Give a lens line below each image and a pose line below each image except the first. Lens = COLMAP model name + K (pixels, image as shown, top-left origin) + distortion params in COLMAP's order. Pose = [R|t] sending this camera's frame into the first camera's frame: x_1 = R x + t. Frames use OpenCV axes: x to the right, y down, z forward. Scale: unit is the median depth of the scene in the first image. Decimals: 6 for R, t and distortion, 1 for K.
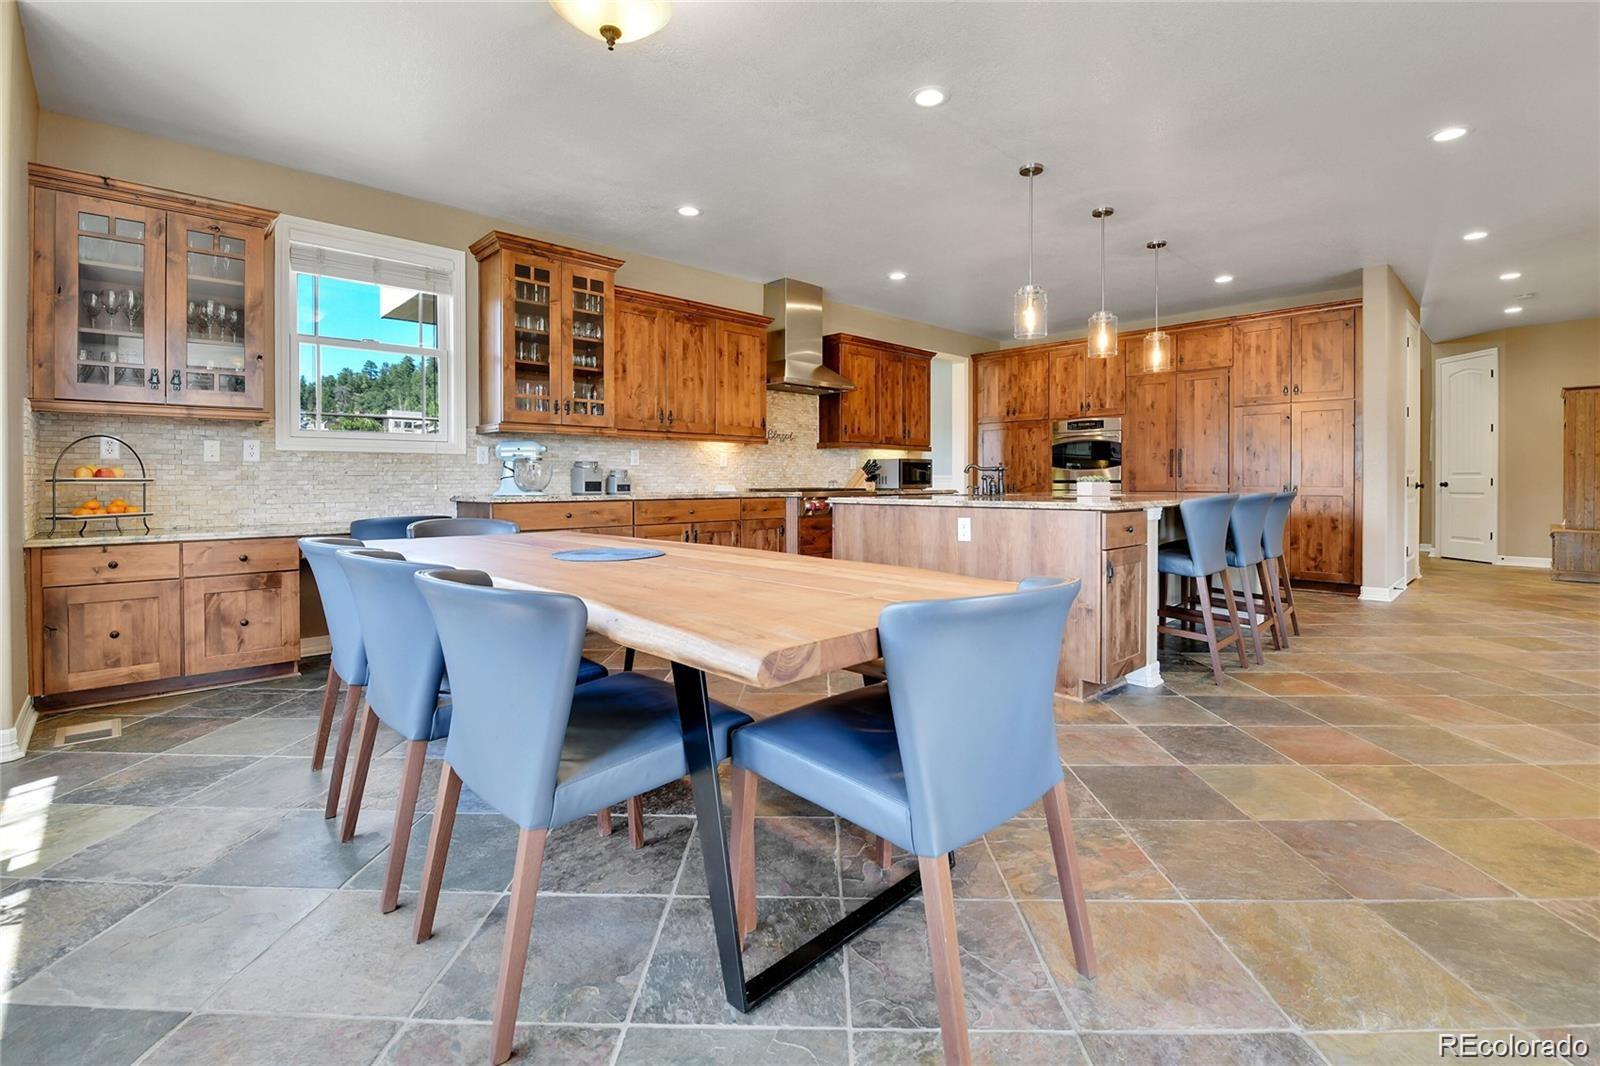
lens RADIAL K [[711.9, 0, 773.6], [0, 711.9, 486.1], [0, 0, 1]] dist [-0.008422, -0.001945]
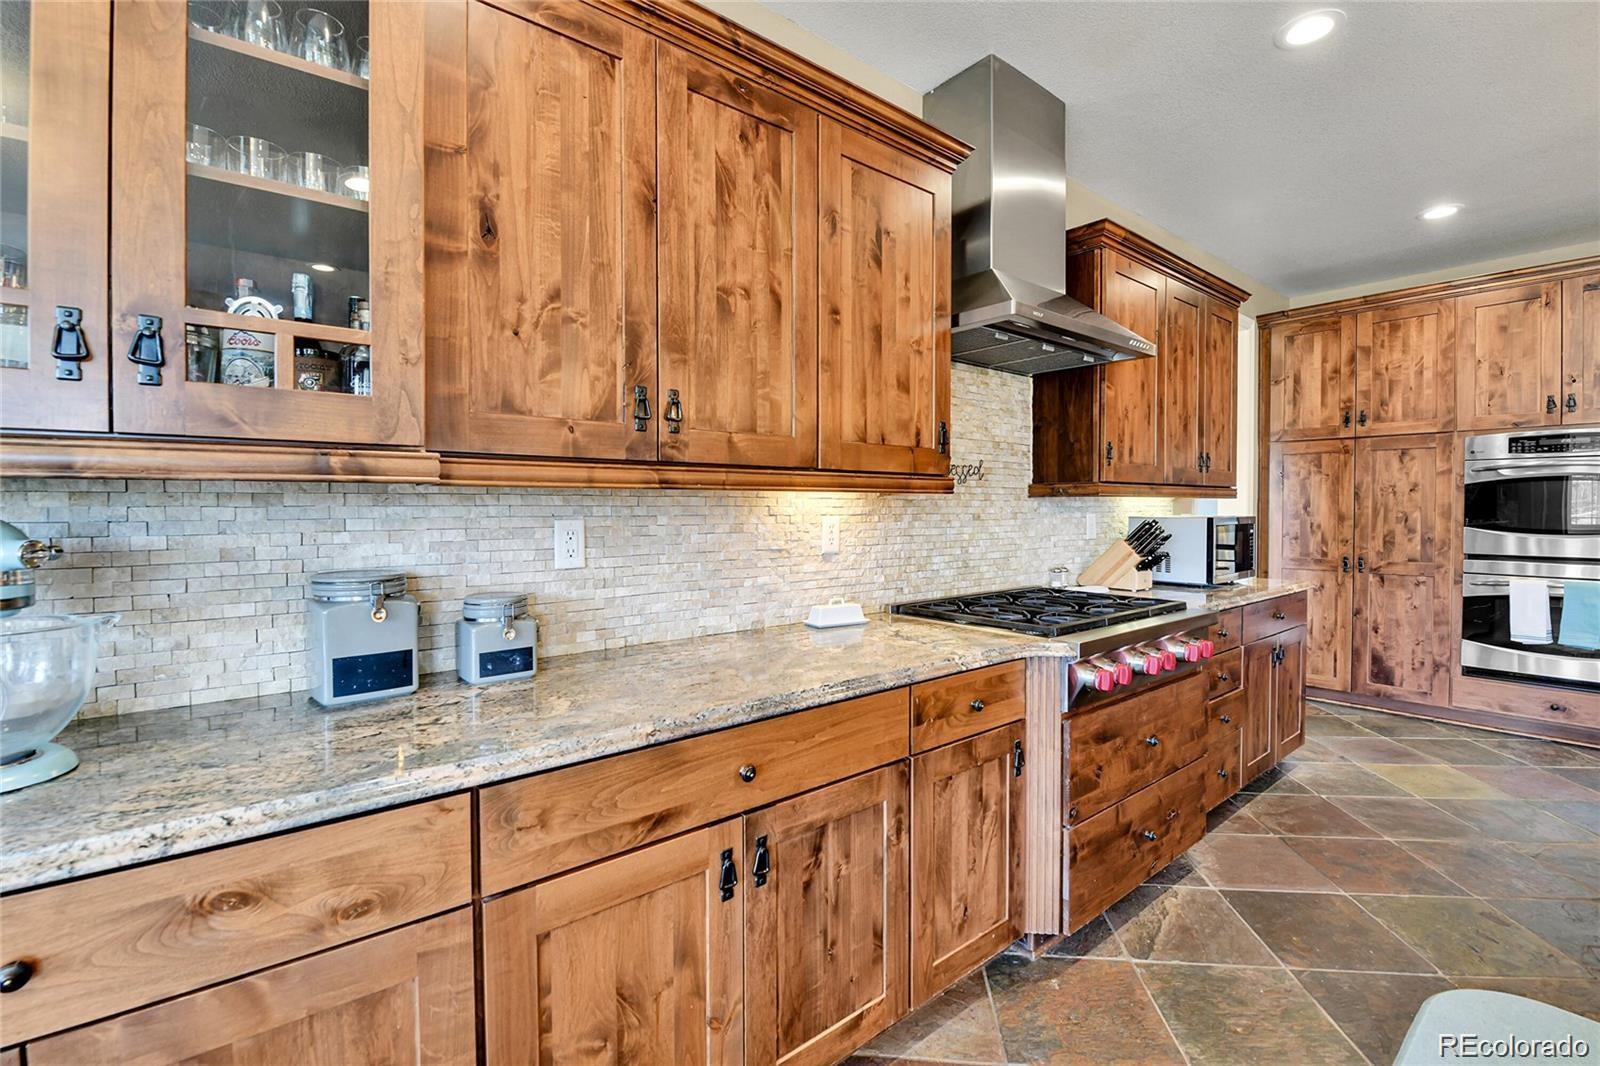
lens RADIAL K [[711.9, 0, 796.6], [0, 711.9, 521.4], [0, 0, 1]] dist [-0.008422, -0.001945]
pose [[0.998945, 0.000735, -0.045917, -0.074246], [-0.000048, 0.999888, 0.014957, -0.051847], [0.045923, -0.014939, 0.998833, 0.652359]]
